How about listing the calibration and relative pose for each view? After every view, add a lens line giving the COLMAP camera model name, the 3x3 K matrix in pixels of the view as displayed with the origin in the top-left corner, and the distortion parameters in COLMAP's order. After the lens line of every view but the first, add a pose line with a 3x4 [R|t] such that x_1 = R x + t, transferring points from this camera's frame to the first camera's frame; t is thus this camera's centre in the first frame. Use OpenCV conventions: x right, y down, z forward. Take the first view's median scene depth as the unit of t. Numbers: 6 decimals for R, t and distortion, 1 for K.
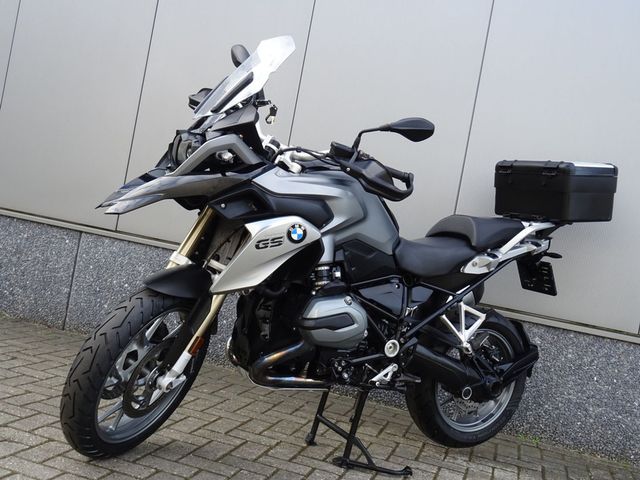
lens RADIAL K [[702.2, 0, 320.0], [0, 702.2, 240.0], [0, 0, 1]] dist [-0.008668, -0.002155]
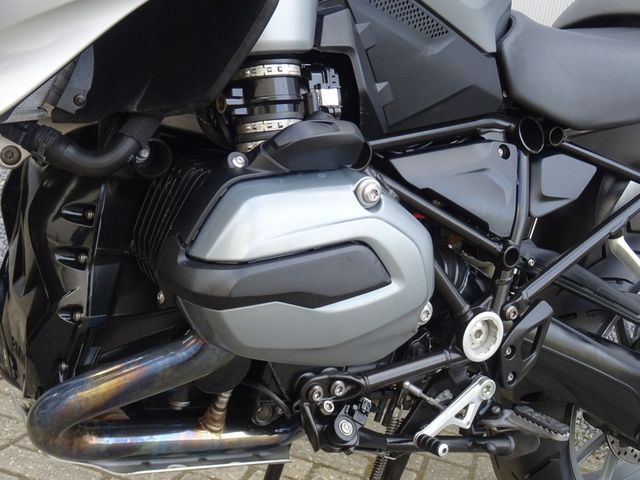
lens RADIAL K [[840.6, 0, 320.0], [0, 840.6, 240.0], [0, 0, 1]] dist [-0.006527, -0.006460]
pose [[0.999329, 0.014352, 0.033711, 0.010688], [-0.019082, 0.989327, 0.144459, 0.053758], [-0.031278, -0.145005, 0.988936, 0.630733]]
